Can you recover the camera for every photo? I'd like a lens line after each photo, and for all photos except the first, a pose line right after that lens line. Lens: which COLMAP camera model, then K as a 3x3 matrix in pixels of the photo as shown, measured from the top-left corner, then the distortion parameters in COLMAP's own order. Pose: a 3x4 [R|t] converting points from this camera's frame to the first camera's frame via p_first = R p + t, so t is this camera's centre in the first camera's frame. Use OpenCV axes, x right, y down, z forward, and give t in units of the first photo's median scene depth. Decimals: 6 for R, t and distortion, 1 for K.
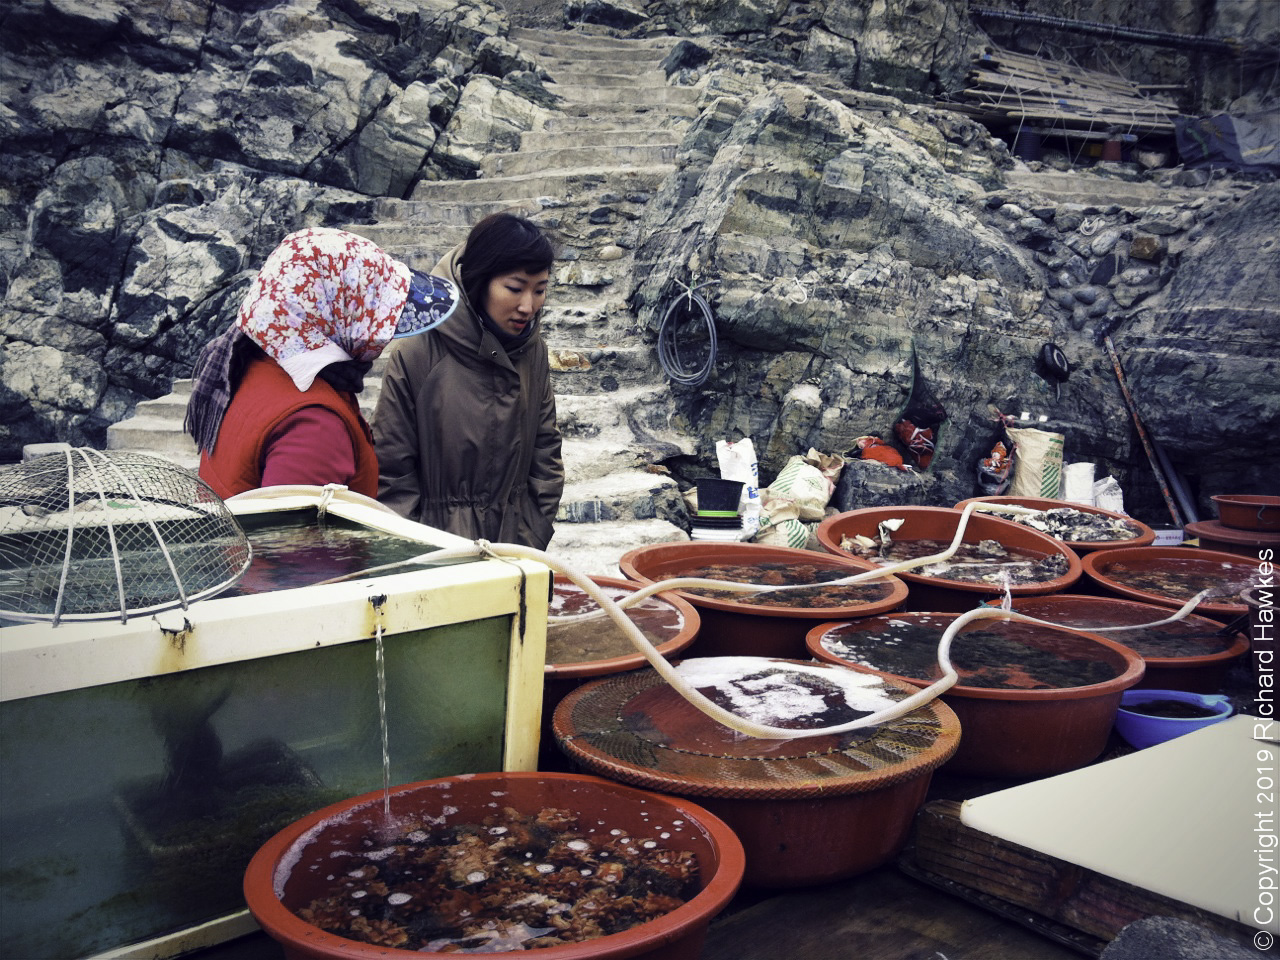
lens RADIAL K [[1221.4, 0, 641.8], [0, 1221.4, 538.5], [0, 0, 1]] dist [-0.001767, 0.002190]
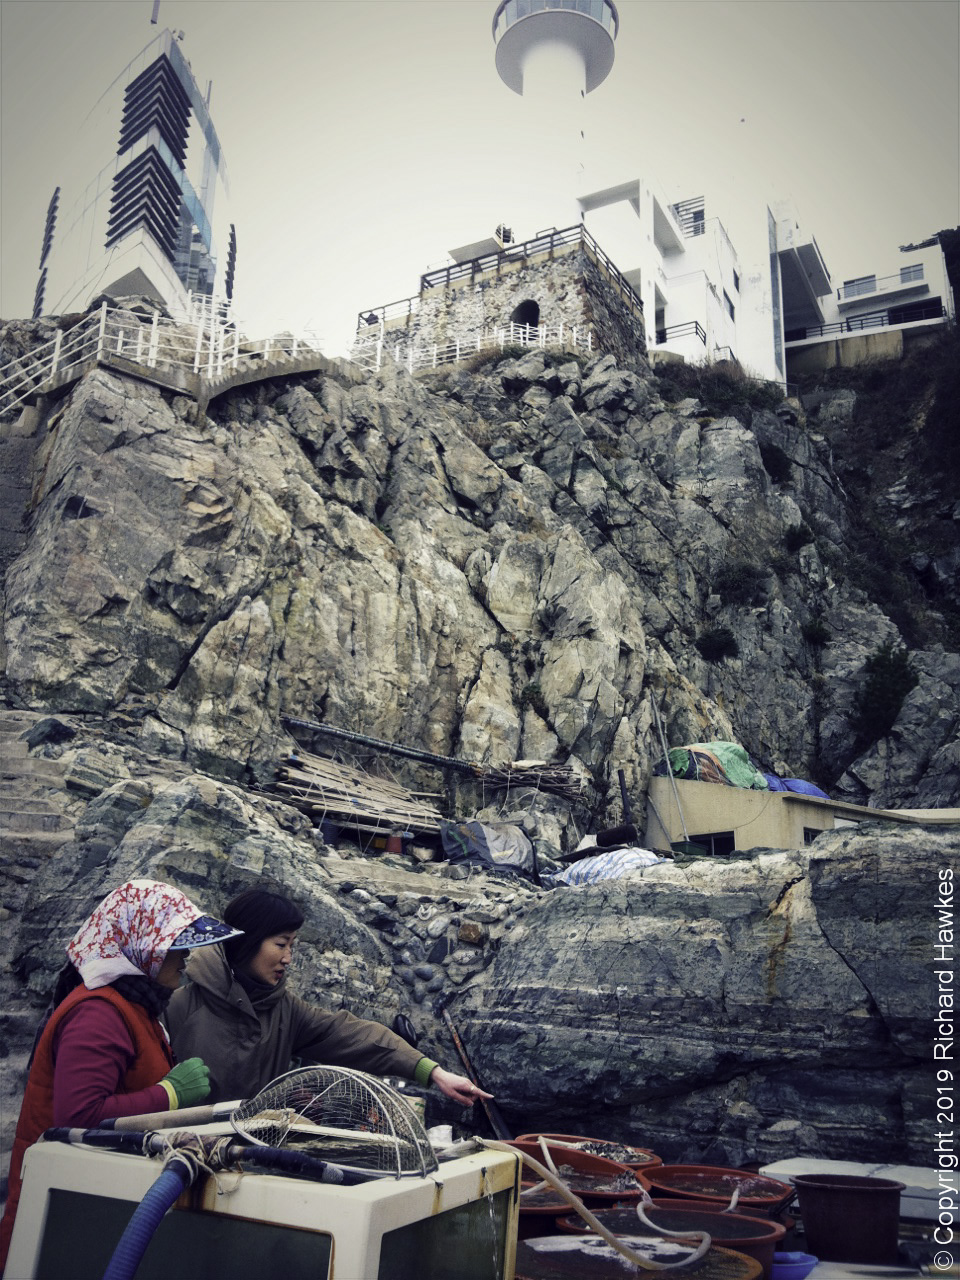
lens RADIAL K [[1221.4, 0, 478.1], [0, 1221.4, 673.6], [0, 0, 1]] dist [-0.001767, 0.002190]
pose [[0.894707, 0.134670, 0.425868, -0.117047], [0.055644, 0.912429, -0.405435, 0.012418], [-0.443175, 0.386442, 0.808863, -0.055574]]
